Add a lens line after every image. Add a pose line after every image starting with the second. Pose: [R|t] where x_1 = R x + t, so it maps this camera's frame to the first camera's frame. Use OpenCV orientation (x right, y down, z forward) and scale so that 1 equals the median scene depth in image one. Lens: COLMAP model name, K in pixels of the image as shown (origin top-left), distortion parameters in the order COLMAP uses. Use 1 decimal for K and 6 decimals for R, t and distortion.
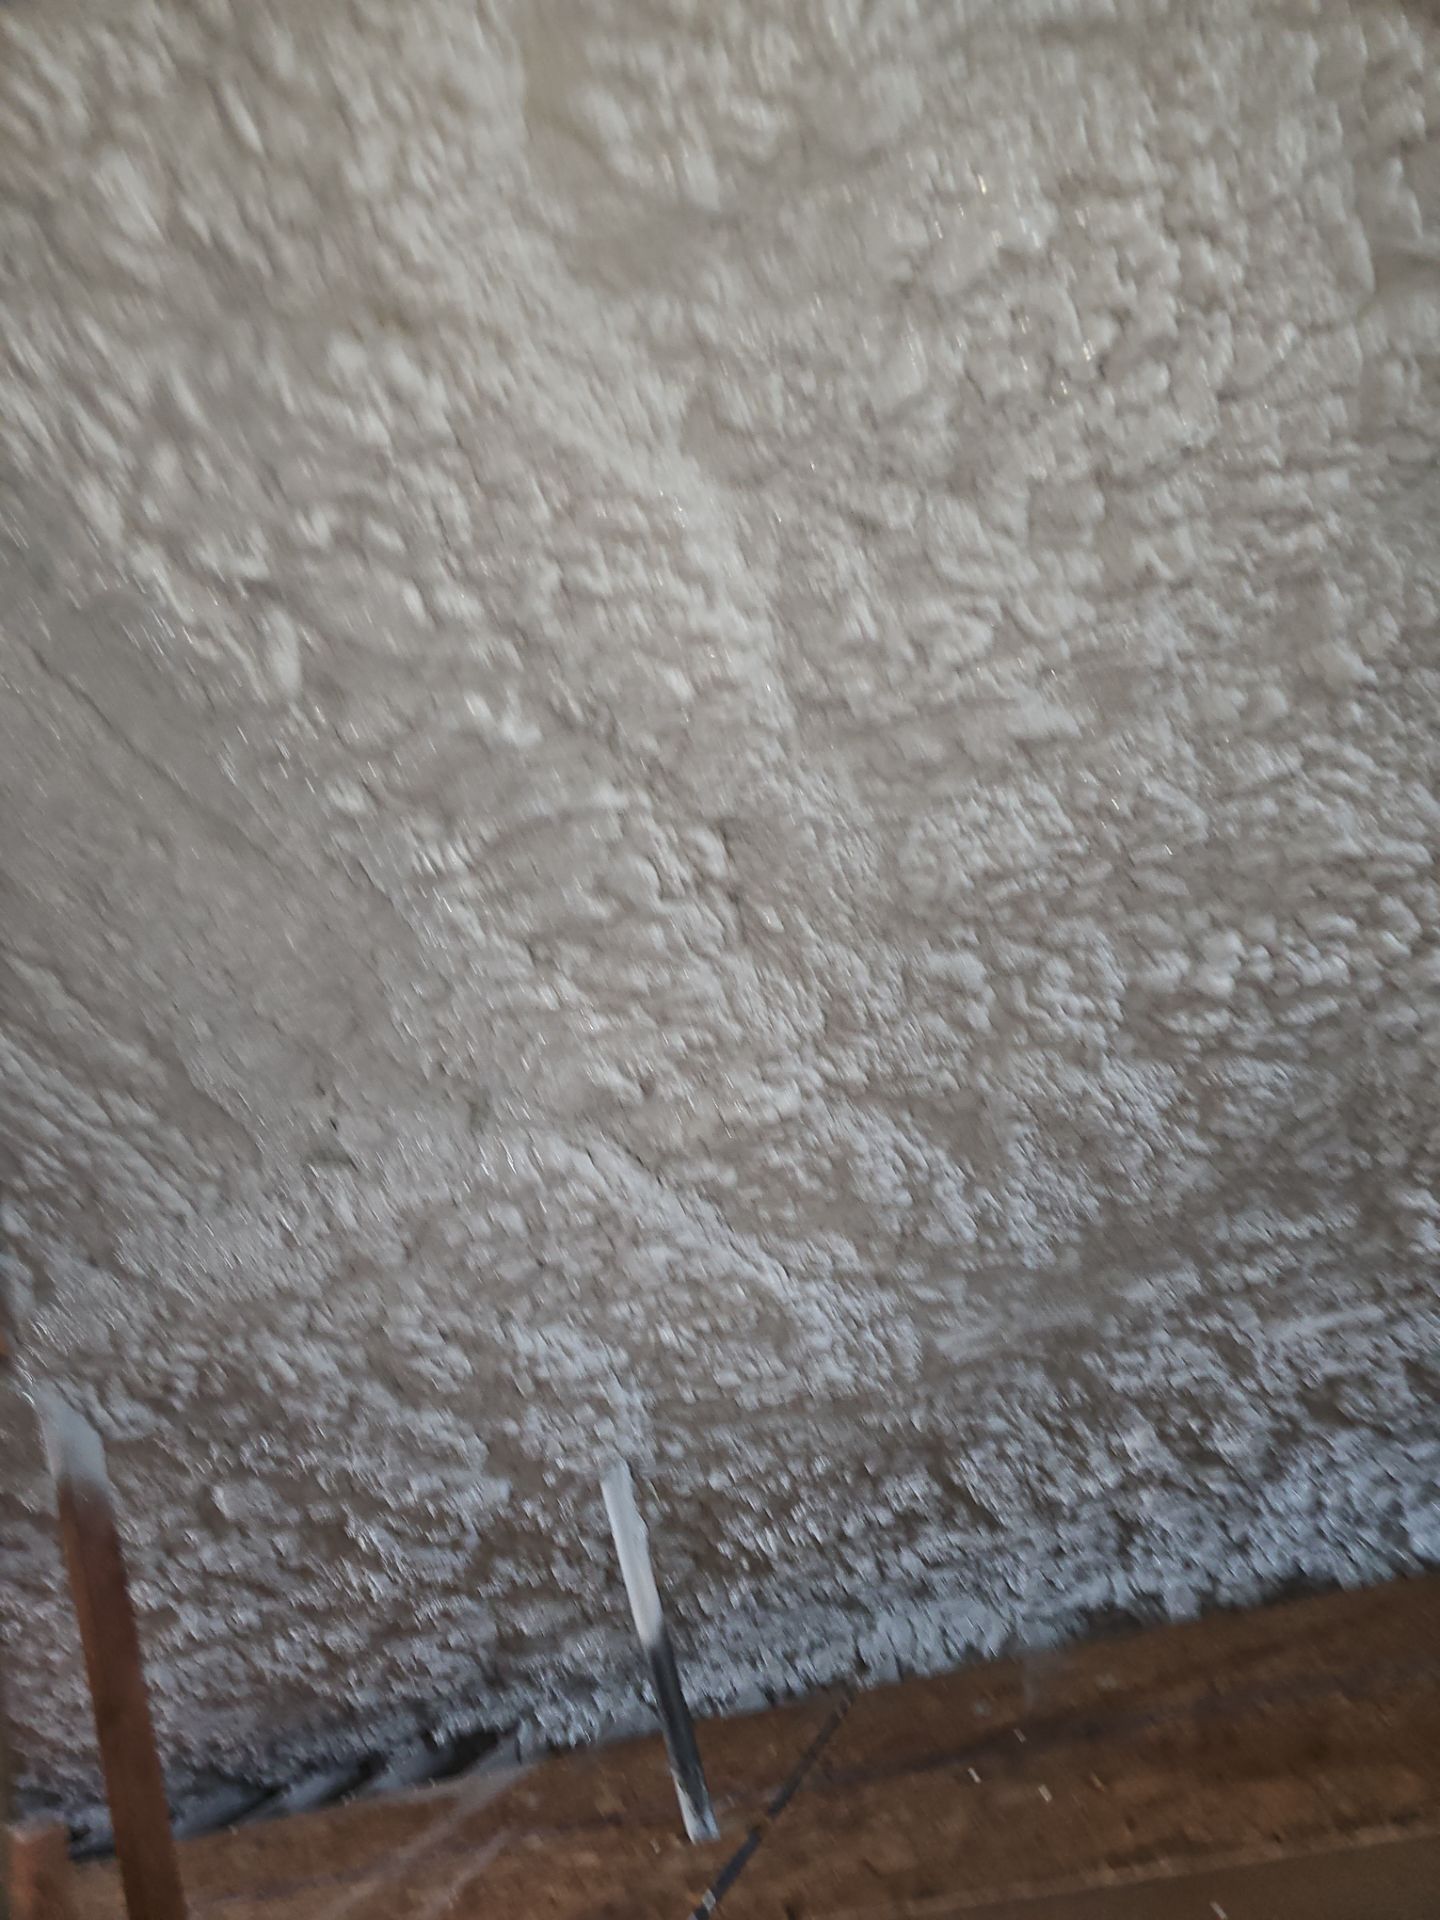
lens RADIAL K [[1264.0, 0, 693.6], [0, 1264.0, 952.8], [0, 0, 1]] dist [0.054960, -0.043373]
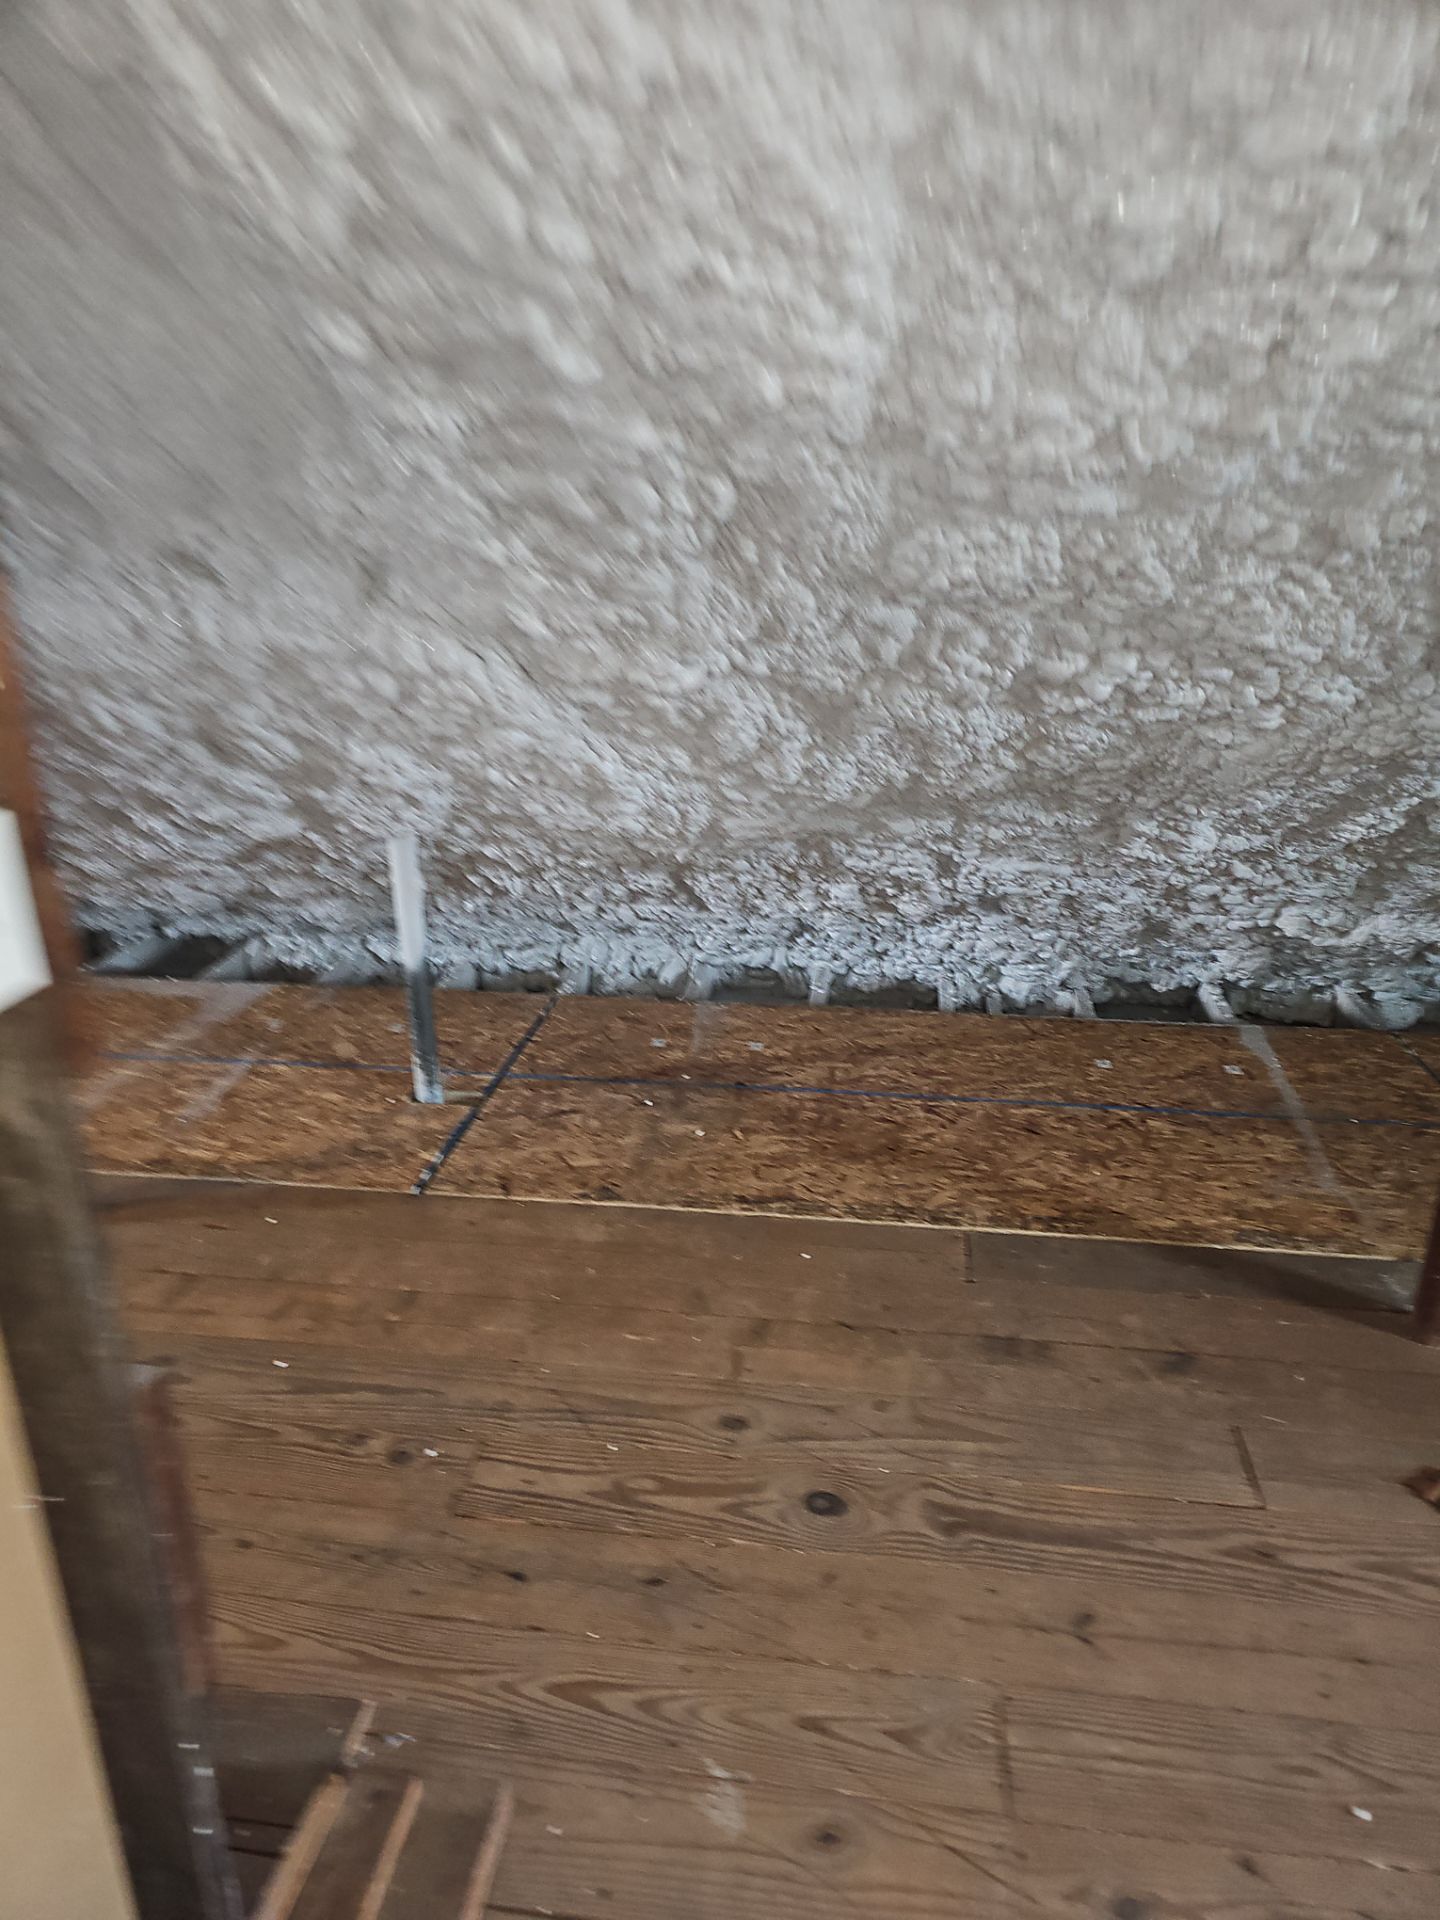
lens RADIAL K [[1264.0, 0, 714.3], [0, 1264.0, 973.0], [0, 0, 1]] dist [0.054960, -0.043373]
pose [[0.940408, 0.173960, 0.292182, -0.132261], [-0.309586, 0.793446, 0.524022, -0.187646], [-0.140672, -0.583250, 0.800019, 0.020350]]
